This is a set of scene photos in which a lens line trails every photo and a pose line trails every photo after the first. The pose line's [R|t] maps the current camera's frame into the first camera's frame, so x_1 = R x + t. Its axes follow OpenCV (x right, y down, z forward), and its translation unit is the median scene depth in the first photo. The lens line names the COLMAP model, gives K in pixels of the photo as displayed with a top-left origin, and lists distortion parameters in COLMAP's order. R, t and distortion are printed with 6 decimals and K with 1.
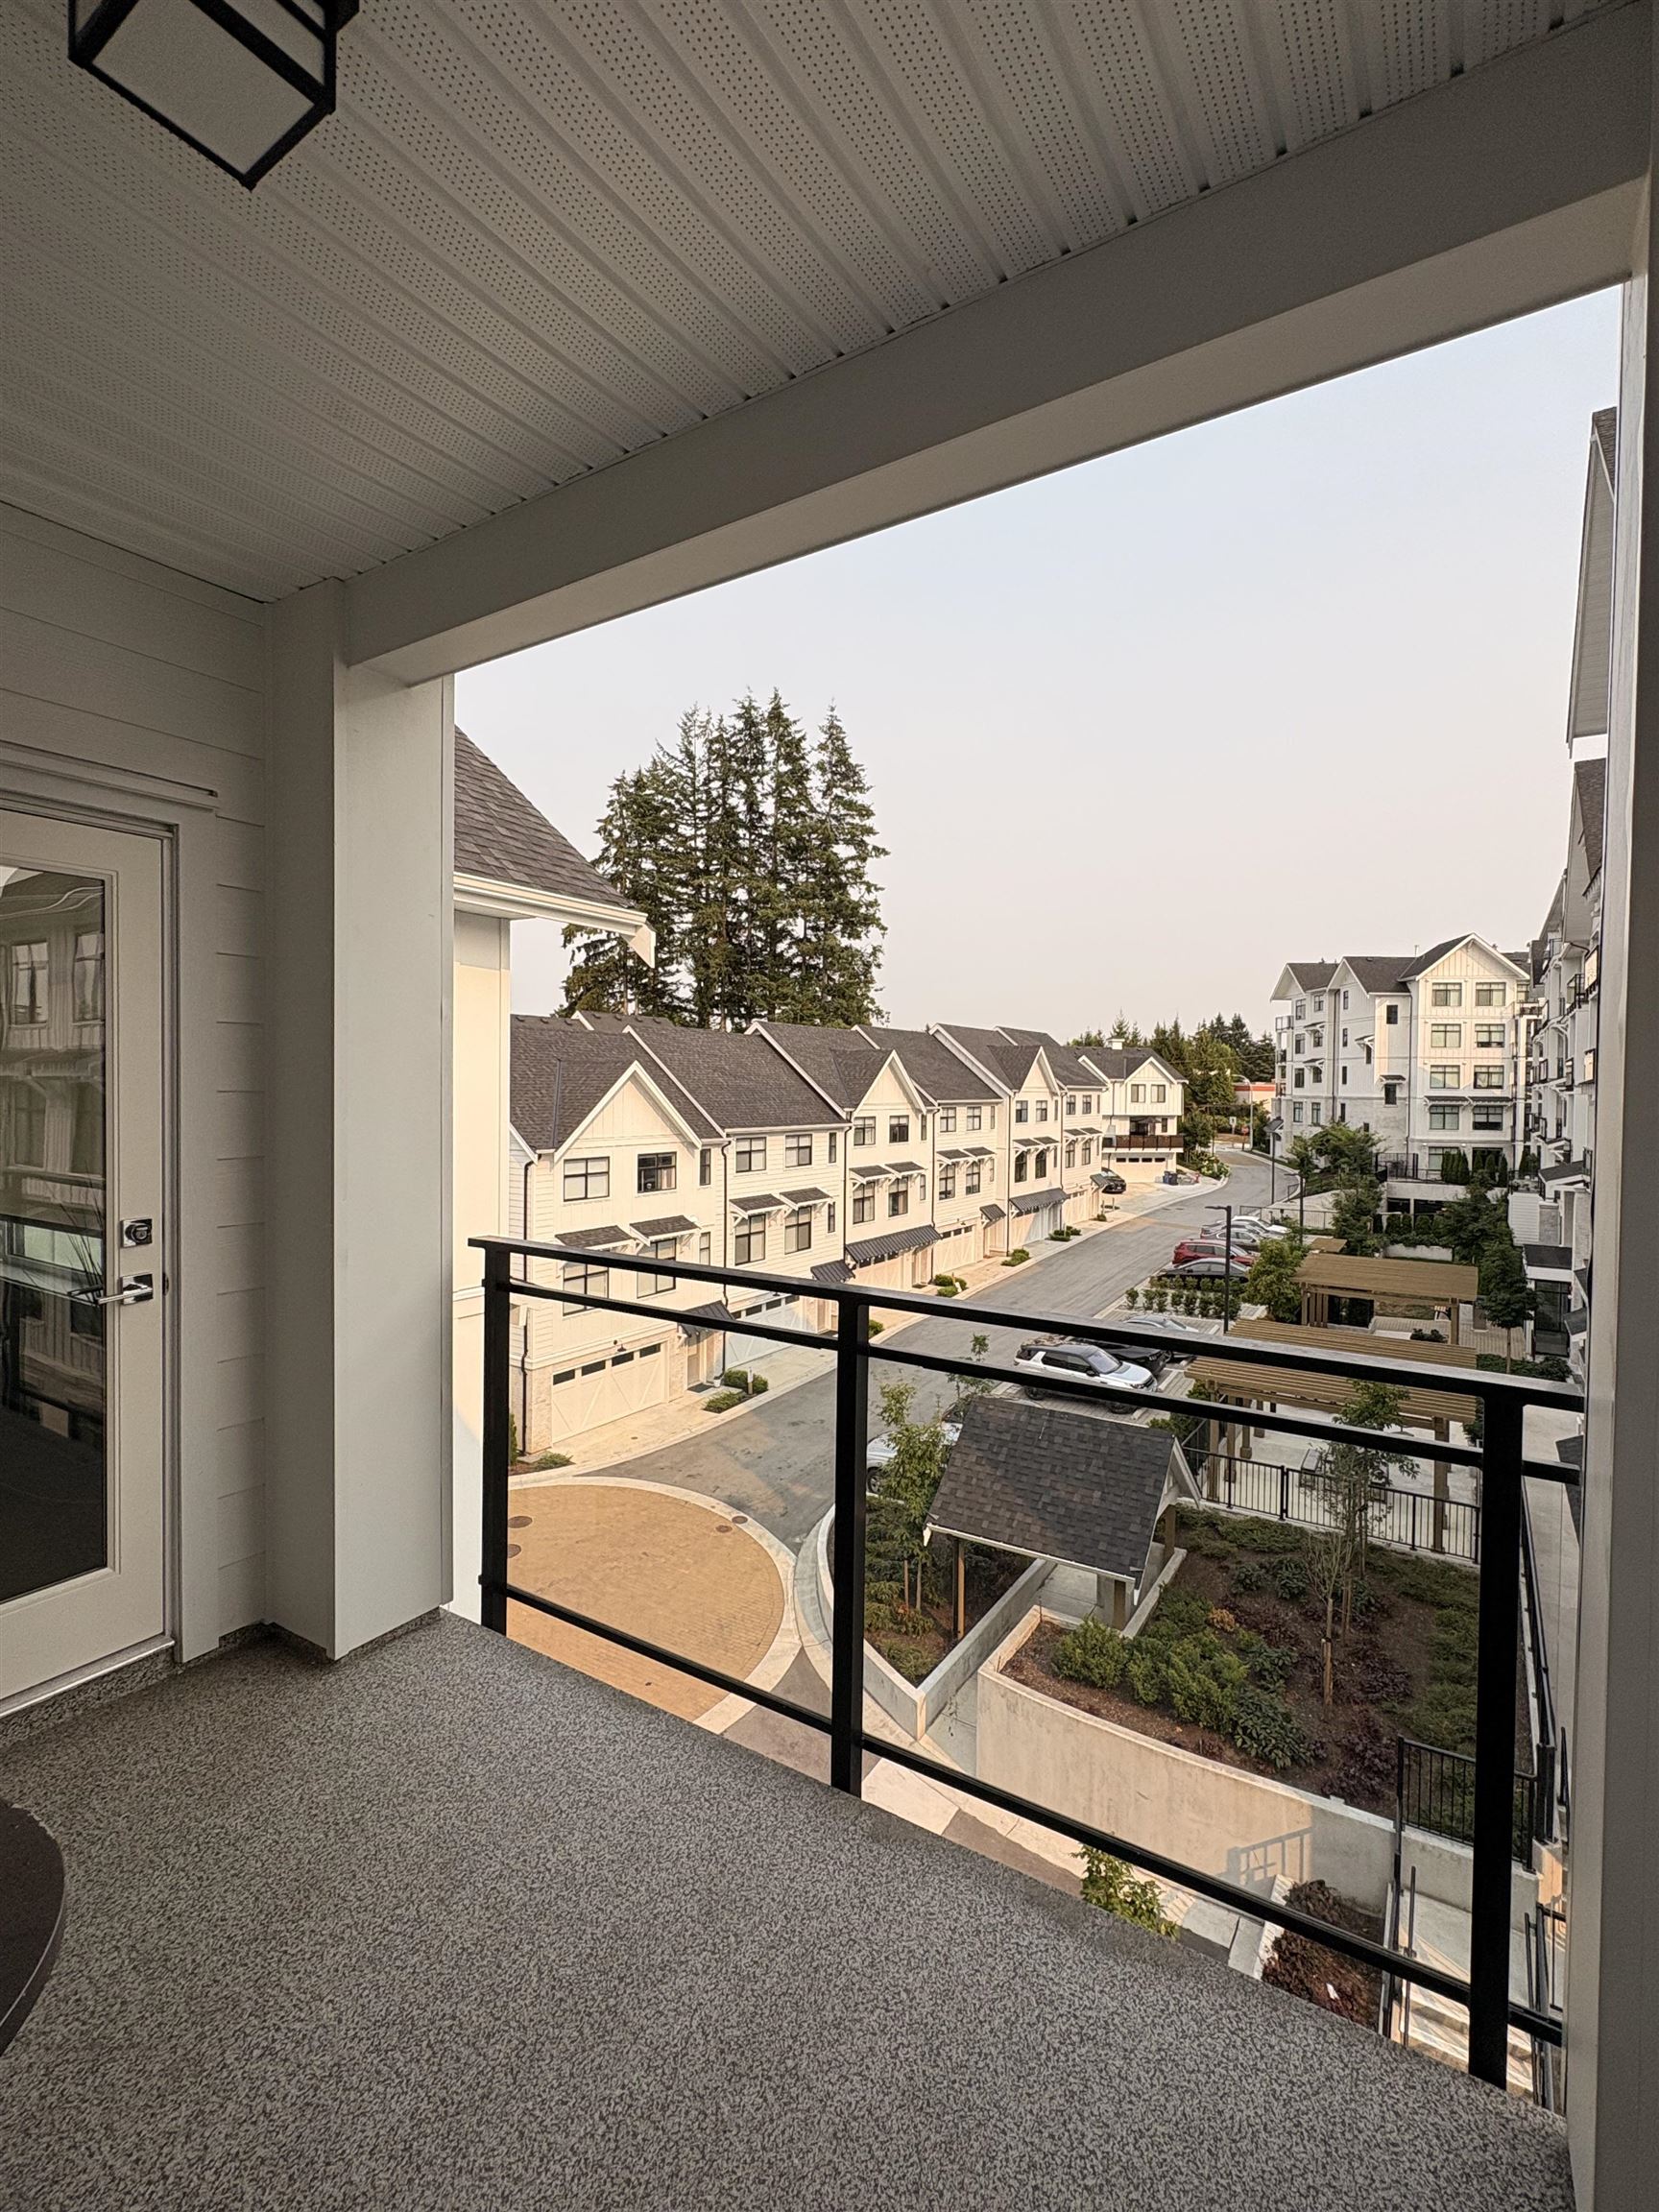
lens RADIAL K [[998.4, 0, 829.5], [0, 998.4, 1106.0], [0, 0, 1]] dist [-0.019198, 0.000227]
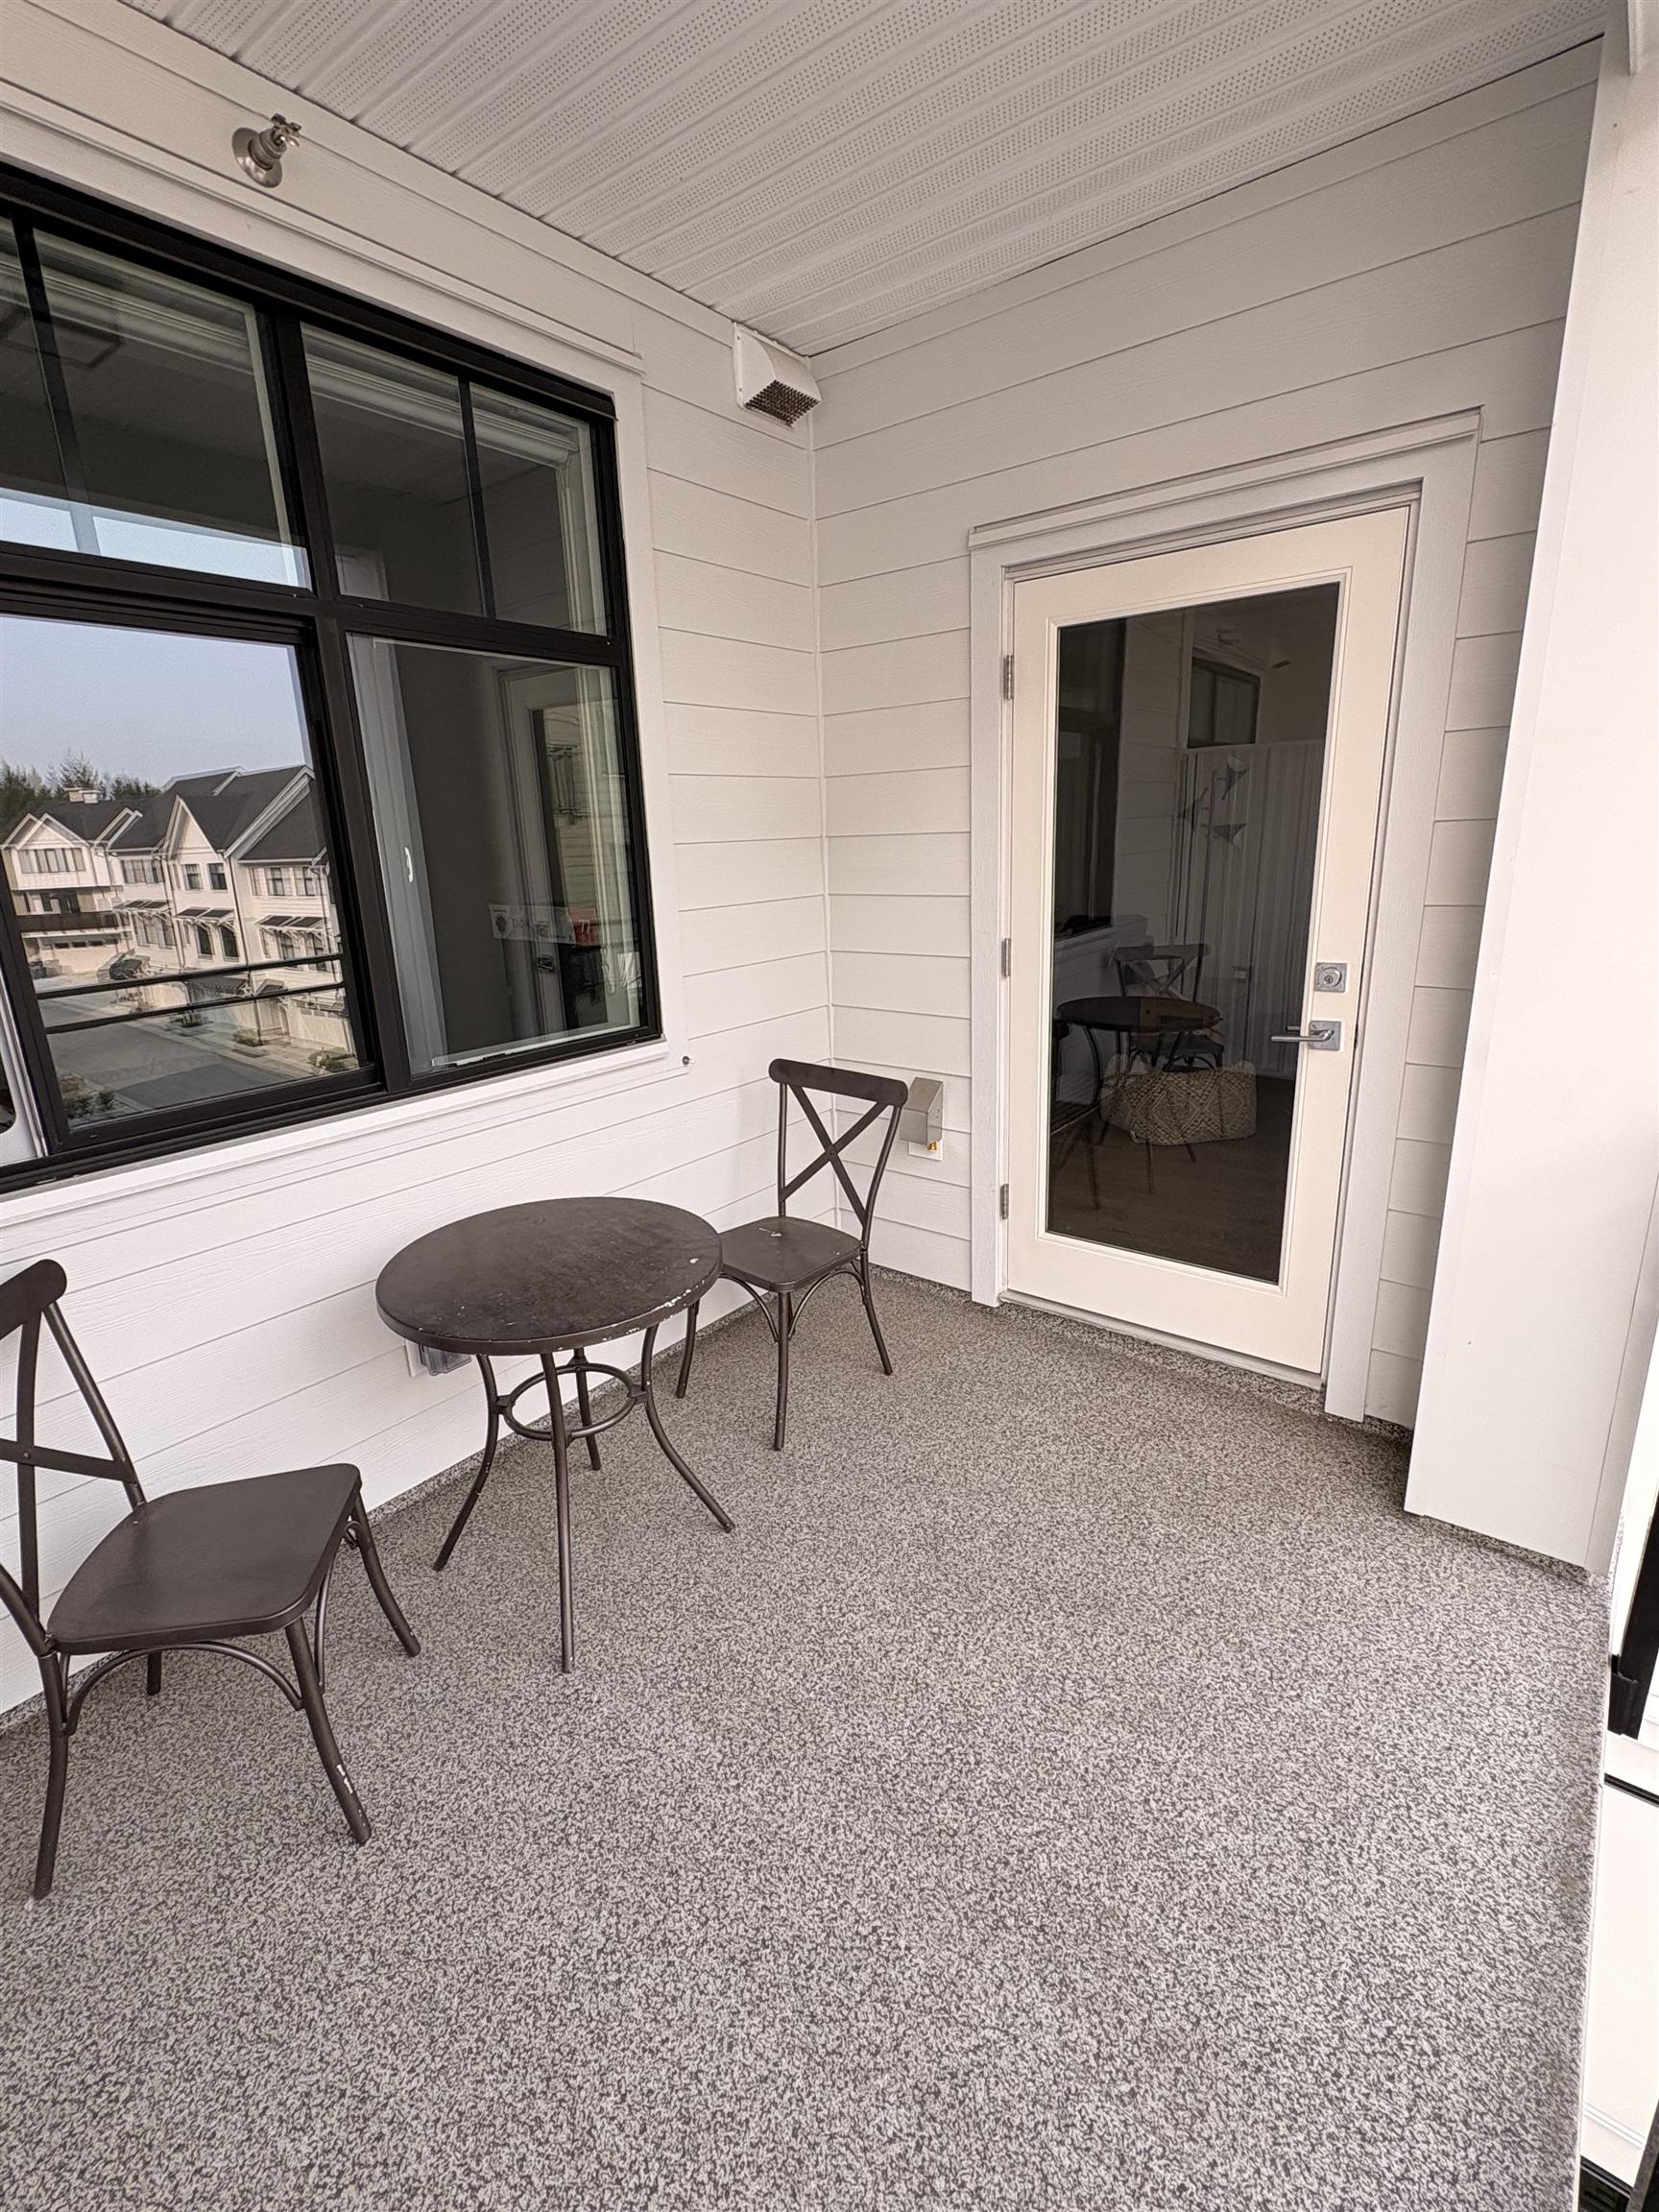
lens RADIAL K [[998.4, 0, 829.5], [0, 998.4, 1106.0], [0, 0, 1]] dist [-0.019198, 0.000227]
pose [[-0.104751, 0.258479, -0.960321, 0.366260], [0.006374, 0.965788, 0.259256, 0.000897], [0.994478, 0.021037, -0.102814, 0.769879]]
